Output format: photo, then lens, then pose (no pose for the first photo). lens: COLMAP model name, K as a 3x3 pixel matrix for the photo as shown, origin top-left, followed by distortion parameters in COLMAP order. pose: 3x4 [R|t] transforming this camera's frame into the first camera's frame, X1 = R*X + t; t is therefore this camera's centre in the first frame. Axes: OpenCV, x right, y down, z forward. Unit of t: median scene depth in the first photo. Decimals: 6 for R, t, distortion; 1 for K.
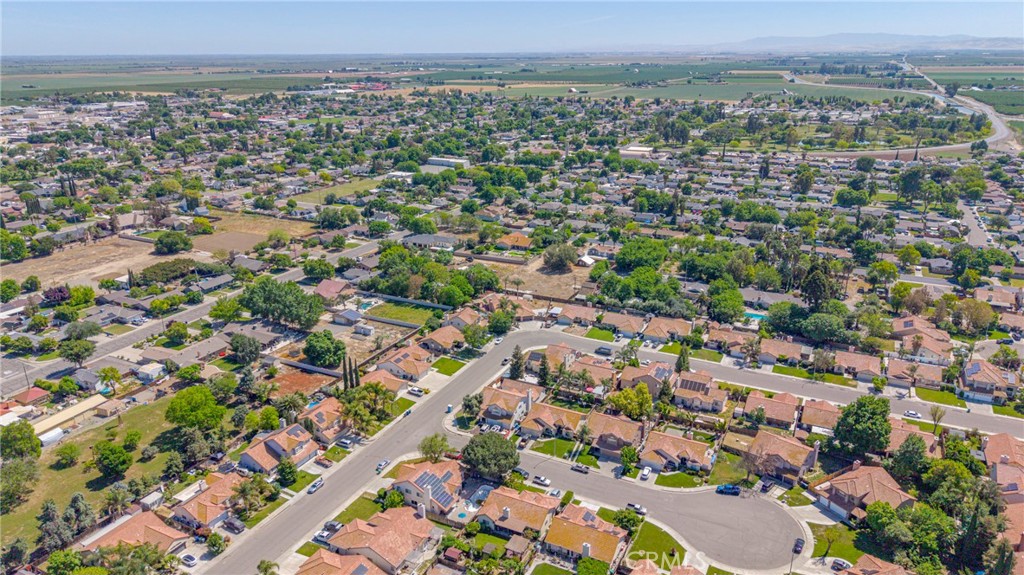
lens RADIAL K [[668.0, 0, 517.9], [0, 668.0, 287.7], [0, 0, 1]] dist [0.027445, -0.029206]
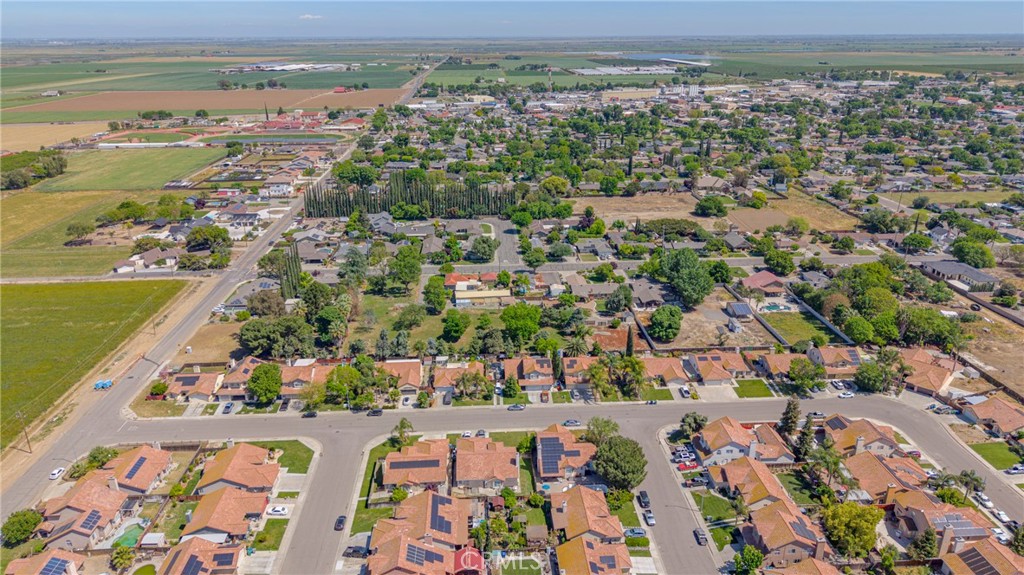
lens RADIAL K [[668.0, 0, 517.9], [0, 668.0, 287.7], [0, 0, 1]] dist [0.027445, -0.029206]
pose [[0.501731, 0.303430, -0.810059, 0.359787], [-0.280864, 0.942866, 0.179217, -0.070142], [0.818158, 0.137598, 0.558288, 0.192809]]
